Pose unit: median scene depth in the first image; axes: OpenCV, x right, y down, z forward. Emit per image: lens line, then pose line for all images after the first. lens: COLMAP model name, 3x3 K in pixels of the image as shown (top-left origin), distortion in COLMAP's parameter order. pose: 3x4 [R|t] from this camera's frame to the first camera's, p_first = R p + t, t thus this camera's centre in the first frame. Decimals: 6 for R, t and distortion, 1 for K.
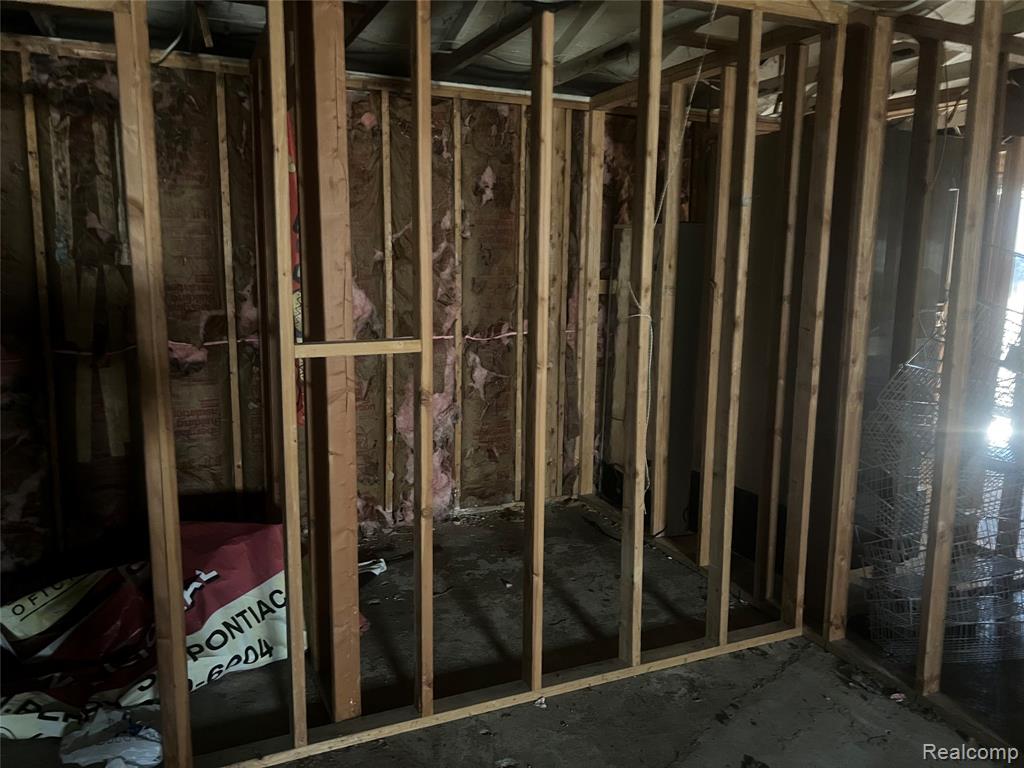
lens RADIAL K [[781.4, 0, 513.6], [0, 781.4, 374.9], [0, 0, 1]] dist [0.050000, -0.051988]
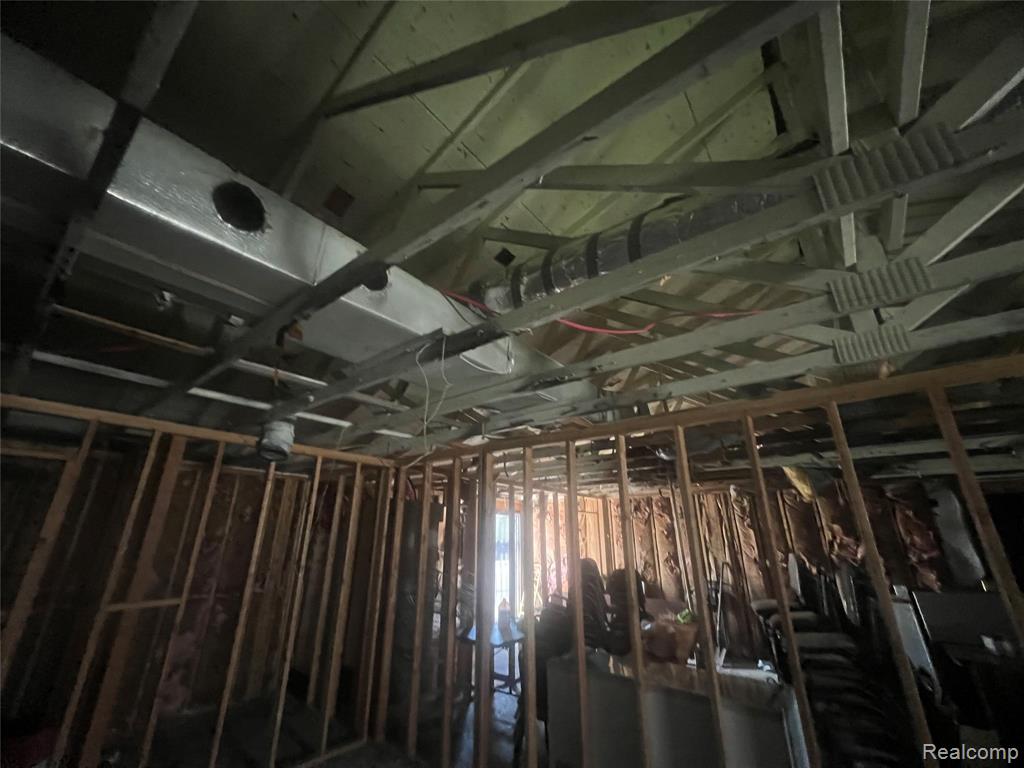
lens RADIAL K [[418.0, 0, 512.0], [0, 418.0, 384.0], [0, 0, 1]] dist [0.002552, 0.000373]
pose [[0.890834, 0.150301, 0.428747, 0.087329], [0.073372, 0.883713, -0.462242, 0.028357], [-0.448365, 0.443239, 0.776214, -0.462568]]
